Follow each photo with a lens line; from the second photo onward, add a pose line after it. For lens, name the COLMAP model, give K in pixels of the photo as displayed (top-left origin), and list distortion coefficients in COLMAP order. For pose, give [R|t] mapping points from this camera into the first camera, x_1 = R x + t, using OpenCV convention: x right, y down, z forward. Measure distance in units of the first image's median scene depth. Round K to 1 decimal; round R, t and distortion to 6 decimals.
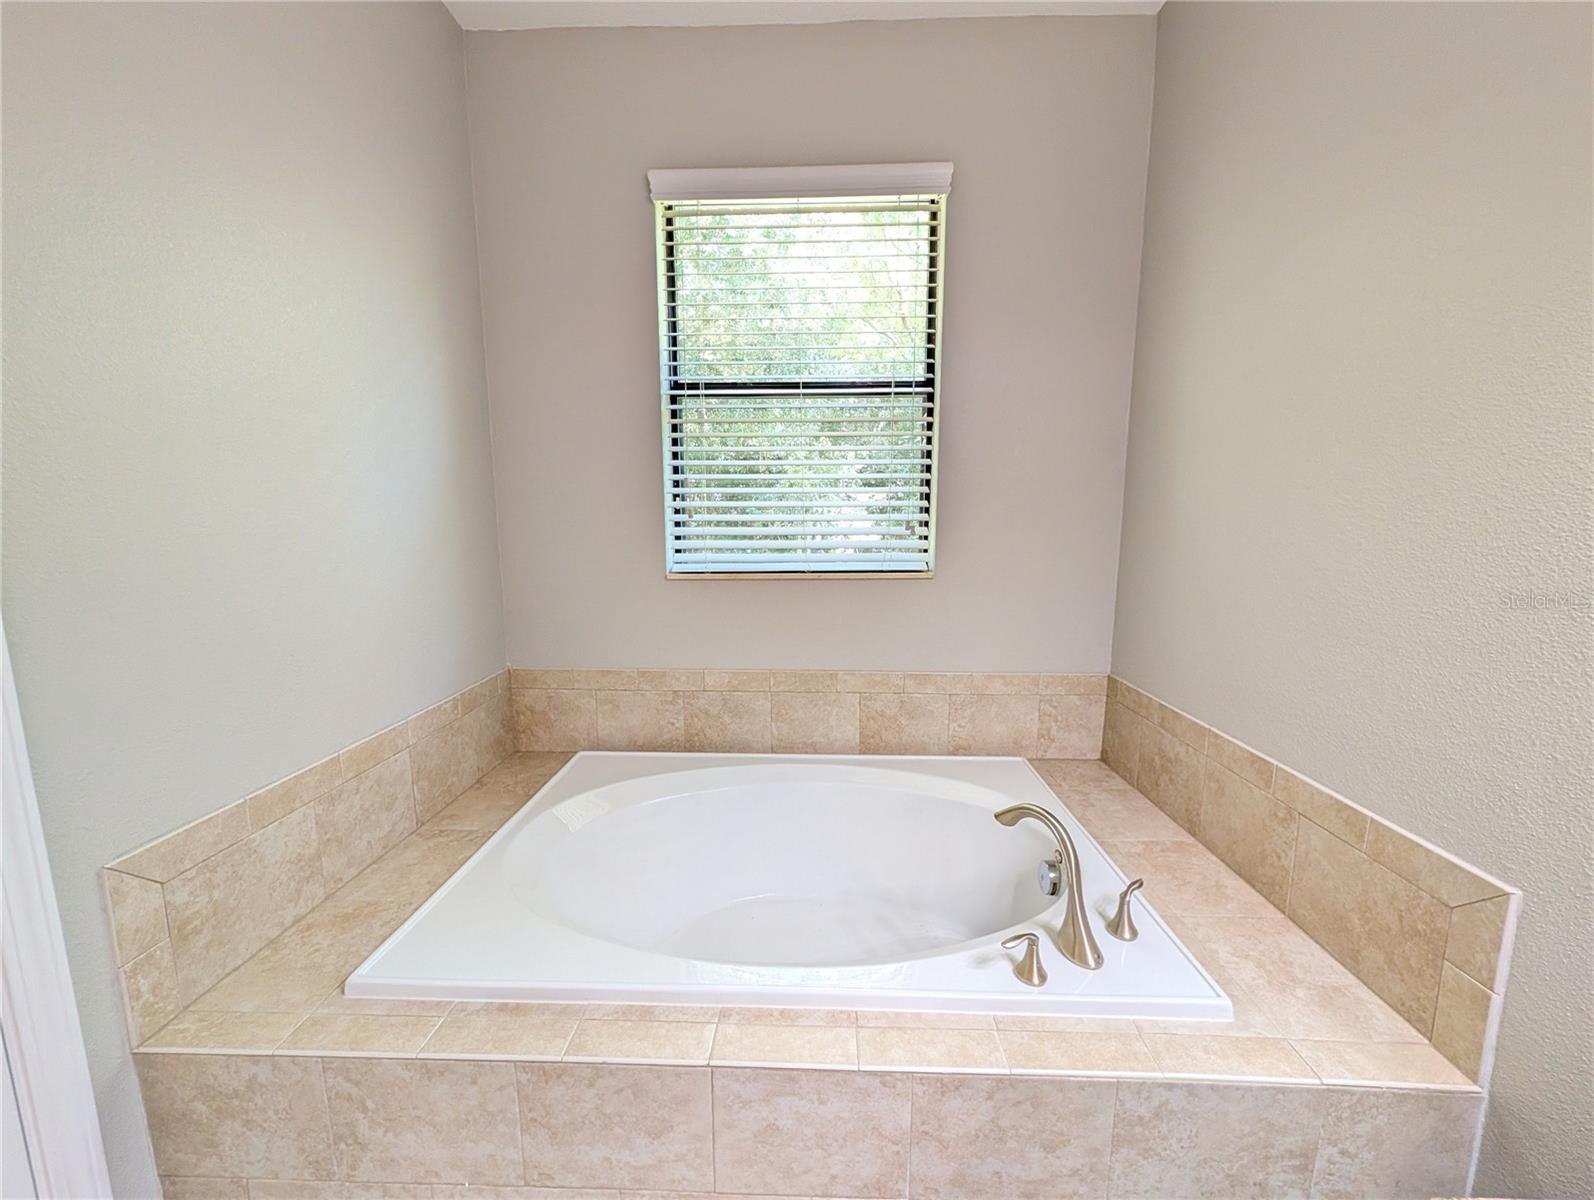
lens RADIAL K [[611.6, 0, 807.4], [0, 611.6, 610.2], [0, 0, 1]] dist [0.002447, -0.000555]
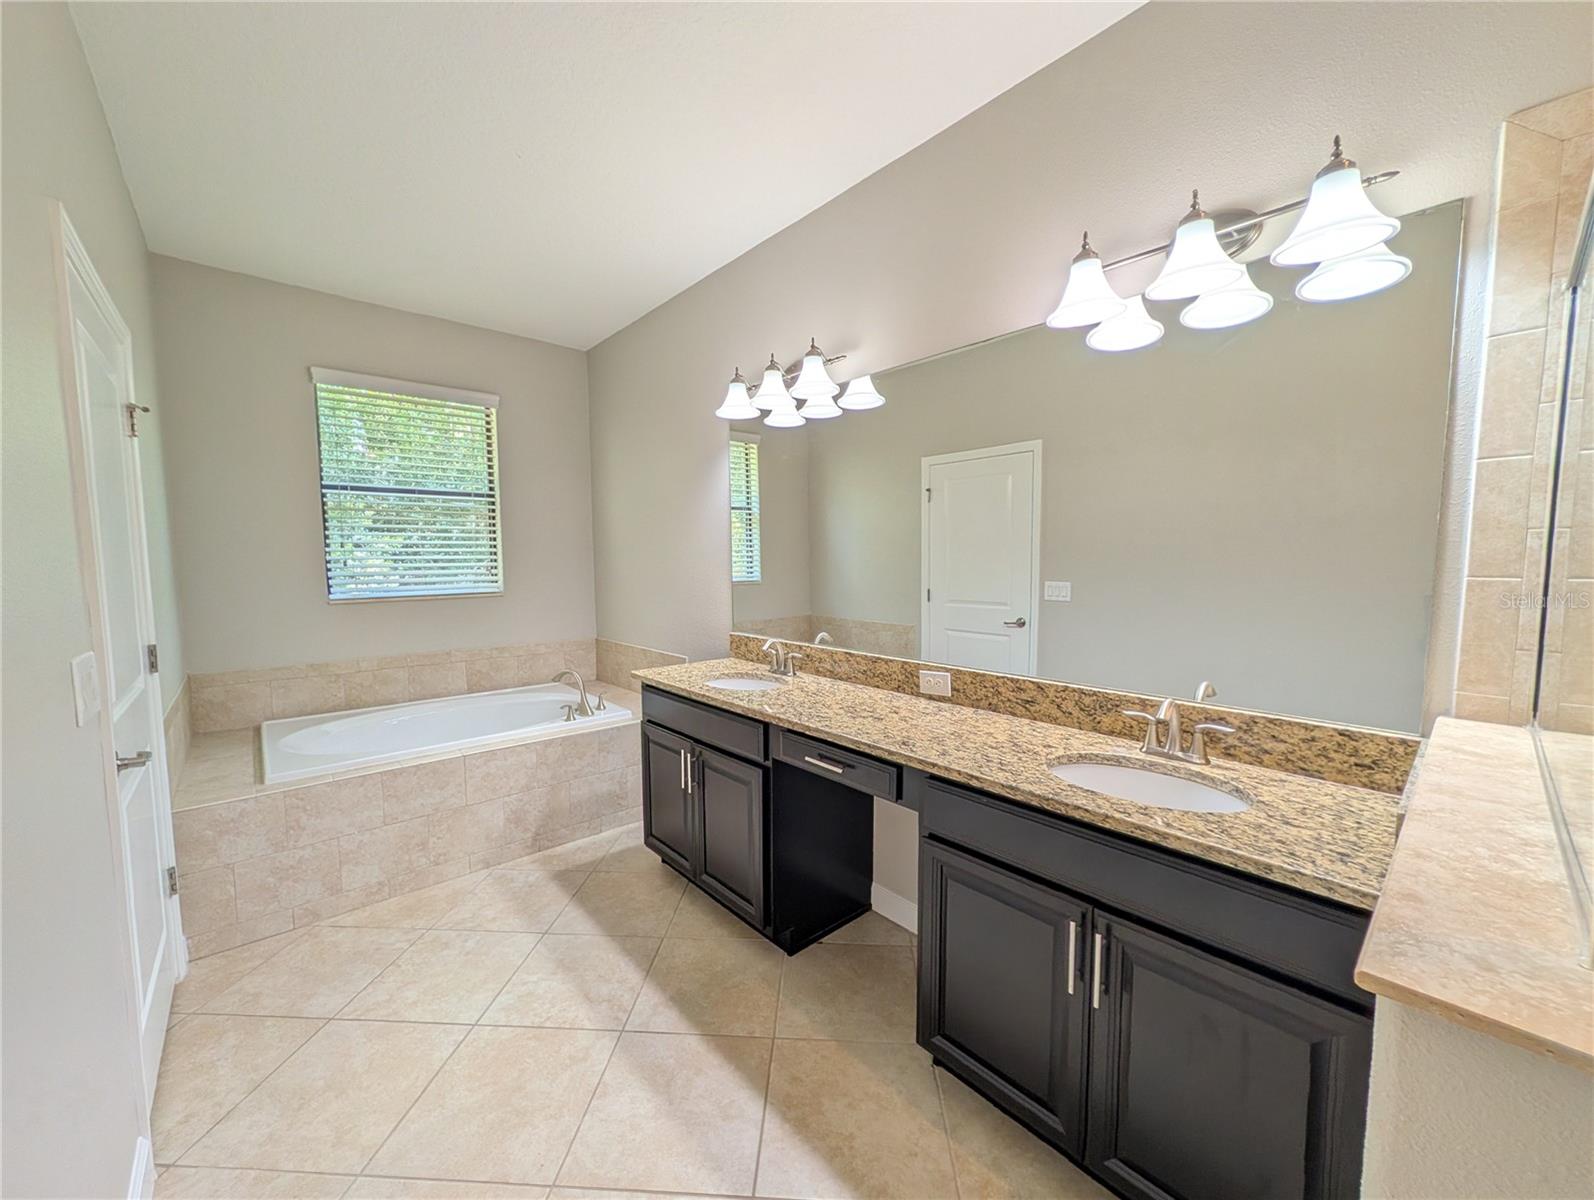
lens RADIAL K [[611.6, 0, 788.9], [0, 611.6, 618.8], [0, 0, 1]] dist [0.002447, -0.000555]
pose [[0.742373, -0.070313, 0.666287, -0.586597], [0.106324, 0.994239, -0.013544, 0.201454], [-0.661496, 0.080897, 0.745572, -1.449479]]
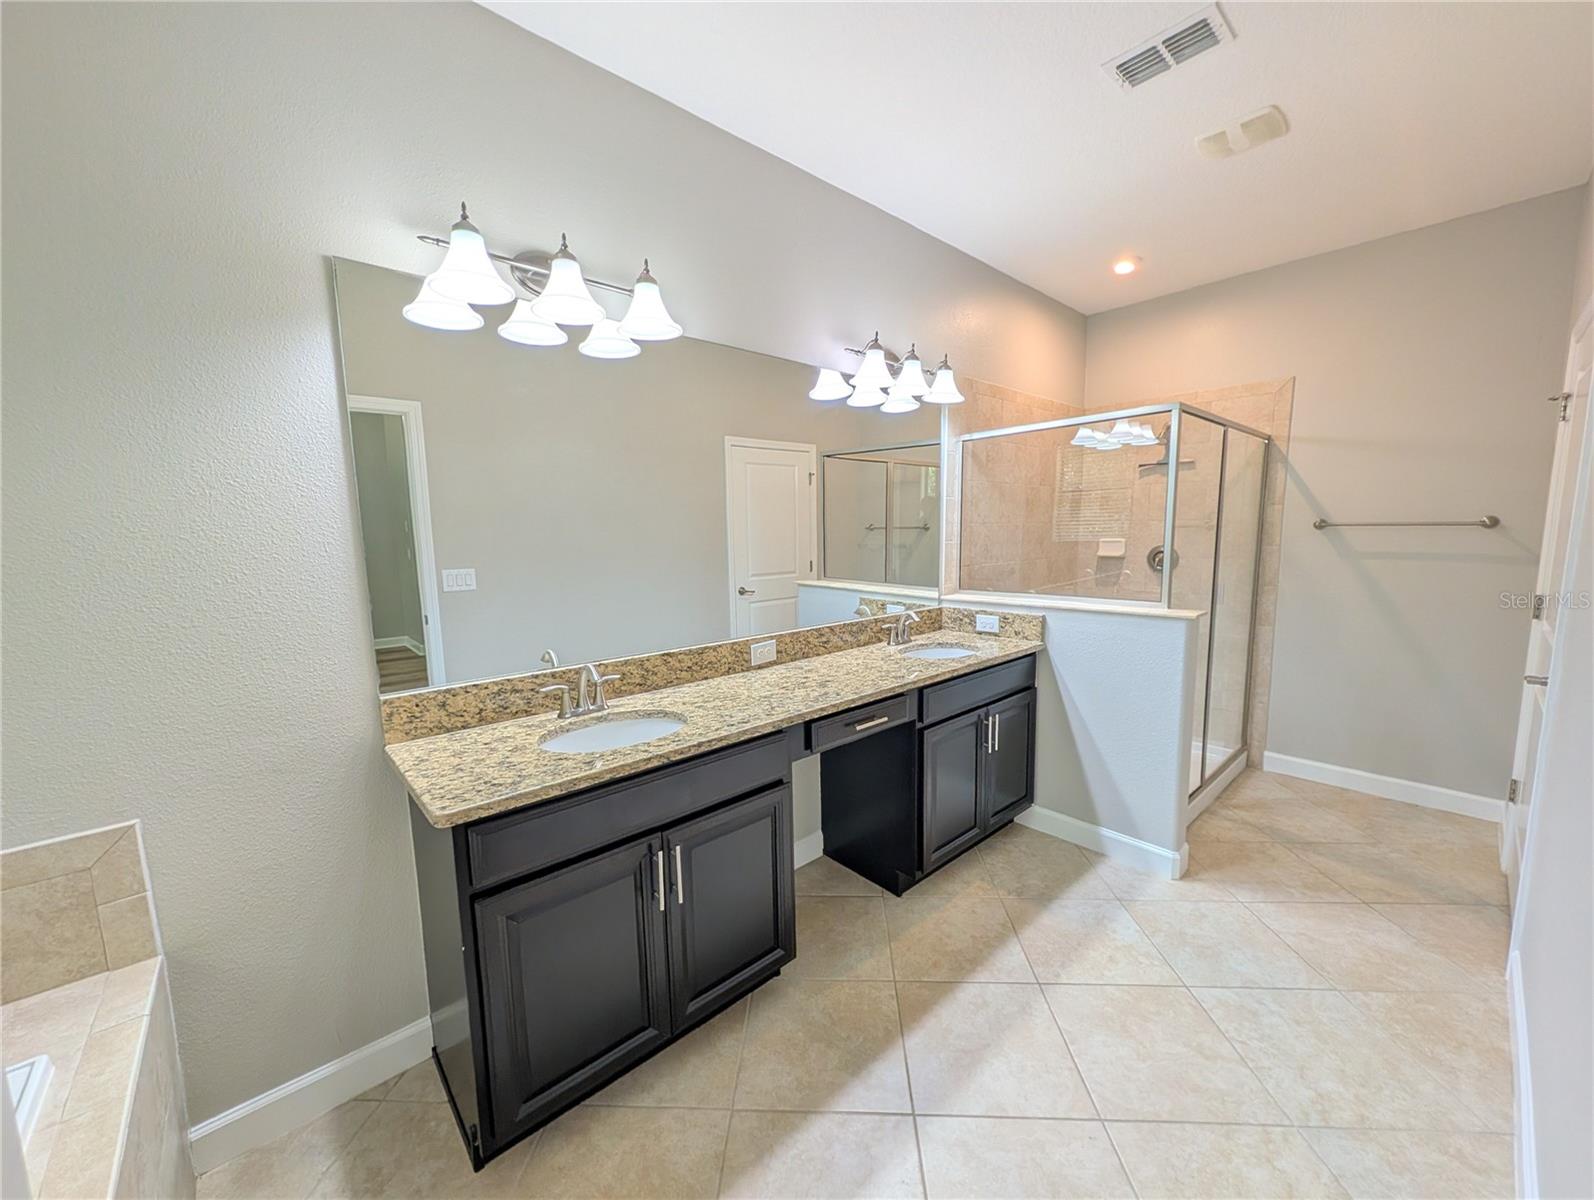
lens RADIAL K [[611.6, 0, 804.6], [0, 611.6, 598.6], [0, 0, 1]] dist [0.002447, -0.000555]
pose [[-0.680764, -0.061836, 0.729888, -0.641247], [0.135859, 0.968483, 0.208765, -0.103435], [-0.719793, 0.241281, -0.650908, 0.399468]]
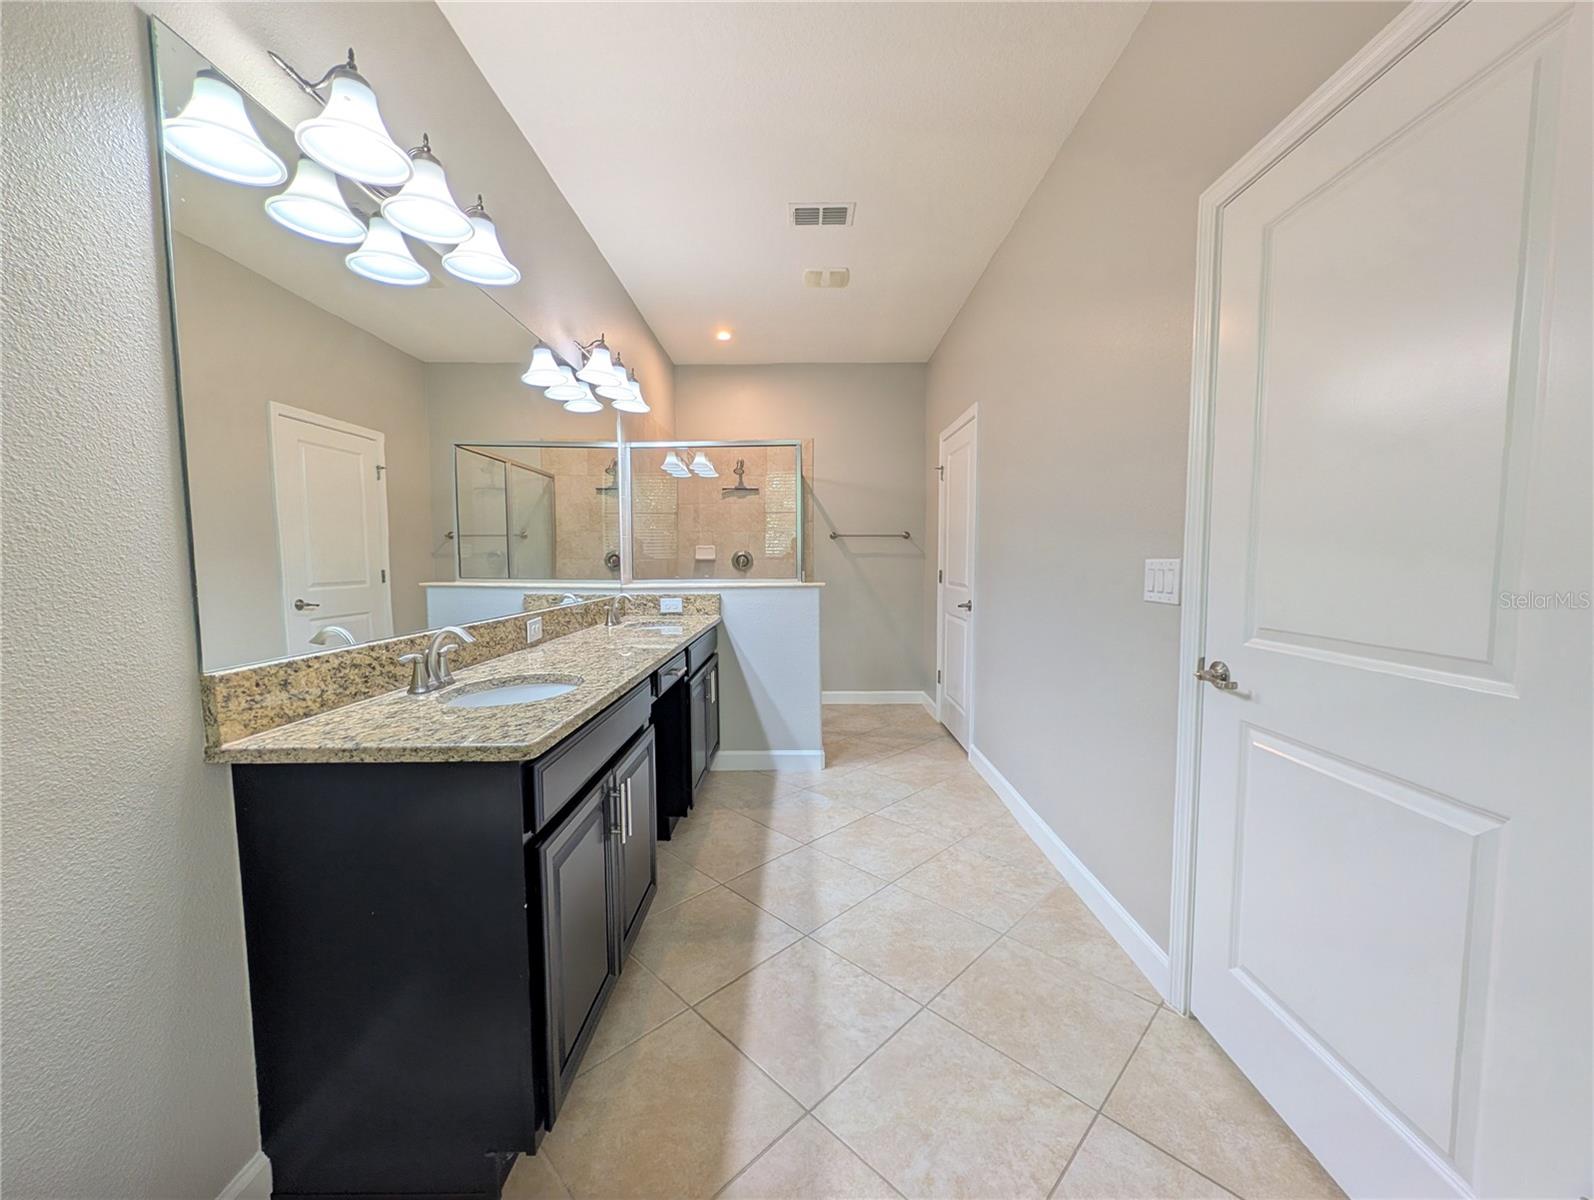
lens RADIAL K [[611.6, 0, 796.9], [0, 611.6, 598.7], [0, 0, 1]] dist [0.002447, -0.000555]
pose [[-0.999893, 0.014488, -0.001995, -0.042370], [0.013715, 0.976296, 0.216005, -0.044928], [0.005078, 0.215955, -0.976390, 0.983114]]
